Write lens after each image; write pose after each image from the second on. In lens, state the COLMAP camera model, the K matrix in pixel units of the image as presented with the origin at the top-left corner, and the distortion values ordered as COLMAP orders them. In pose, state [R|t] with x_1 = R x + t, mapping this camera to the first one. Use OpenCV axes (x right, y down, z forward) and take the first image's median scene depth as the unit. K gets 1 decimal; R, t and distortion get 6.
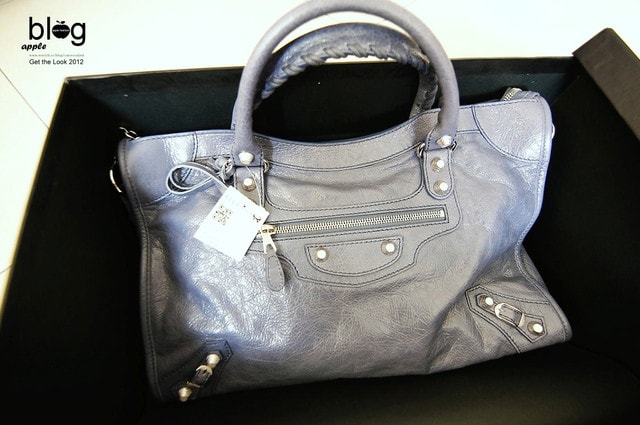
lens RADIAL K [[356.7, 0, 320.0], [0, 356.7, 212.5], [0, 0, 1]] dist [-0.066893, -0.000144]
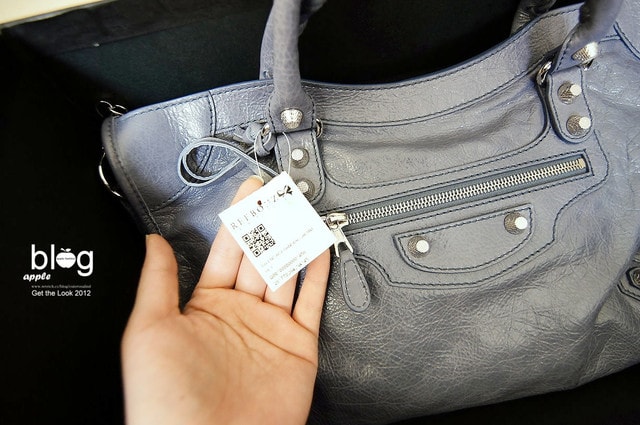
lens RADIAL K [[356.7, 0, 320.0], [0, 356.7, 212.5], [0, 0, 1]] dist [-0.066893, -0.000144]
pose [[0.989781, -0.132977, -0.051475, -0.139288], [0.136170, 0.988585, 0.064481, -0.015050], [0.042313, -0.070832, 0.996590, 0.319020]]
